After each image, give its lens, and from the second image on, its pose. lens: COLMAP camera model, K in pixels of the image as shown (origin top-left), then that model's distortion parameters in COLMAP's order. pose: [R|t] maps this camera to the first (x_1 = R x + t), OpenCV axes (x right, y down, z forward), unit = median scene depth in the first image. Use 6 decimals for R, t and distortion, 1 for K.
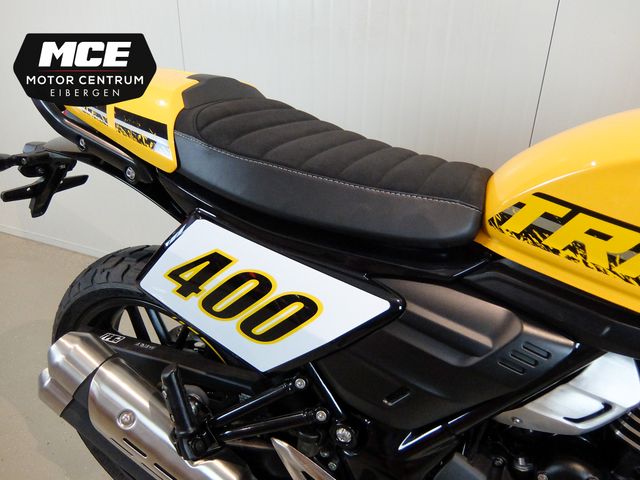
lens RADIAL K [[496.3, 0, 323.6], [0, 496.3, 237.7], [0, 0, 1]] dist [-0.022407, -0.002997]
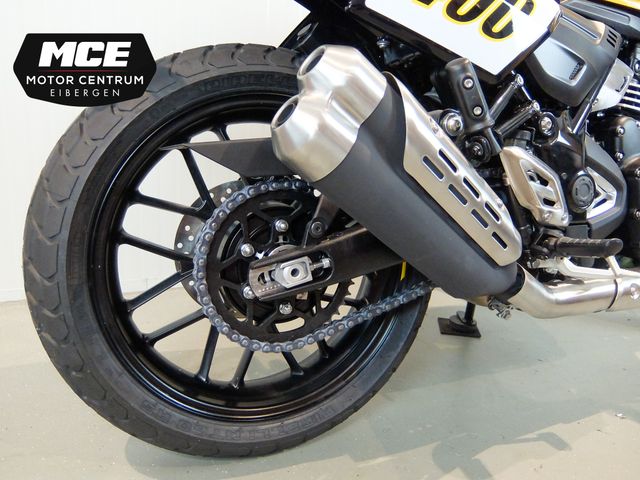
lens RADIAL K [[492.5, 0, 320.6], [0, 492.5, 236.6], [0, 0, 1]] dist [-0.032396, -0.005894]
pose [[0.636161, -0.147502, 0.757325, -1.276532], [0.304775, 0.949772, -0.071030, 0.587393], [-0.708809, 0.276000, 0.649163, 0.697159]]
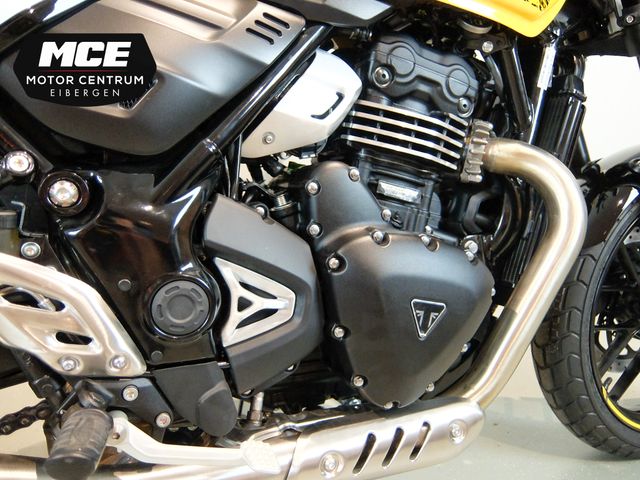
lens RADIAL K [[520.3, 0, 332.3], [0, 520.3, 240.0], [0, 0, 1]] dist [-0.038125, 0.001288]
pose [[0.650100, -0.137386, 0.747325, -0.247295], [0.291232, 0.953462, -0.078062, 0.621986], [-0.701822, 0.268393, 0.659857, 0.328824]]
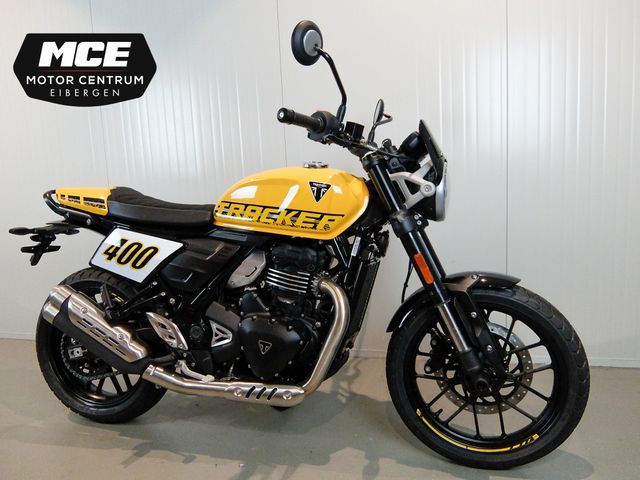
lens RADIAL K [[475.8, 0, 320.0], [0, 475.8, 240.0], [0, 0, 1]] dist [-0.025810, -0.003243]
pose [[0.984041, -0.080335, 0.158776, 0.447747], [0.128125, 0.939075, -0.318939, 1.016912], [-0.123481, 0.334193, 0.934381, -1.599906]]
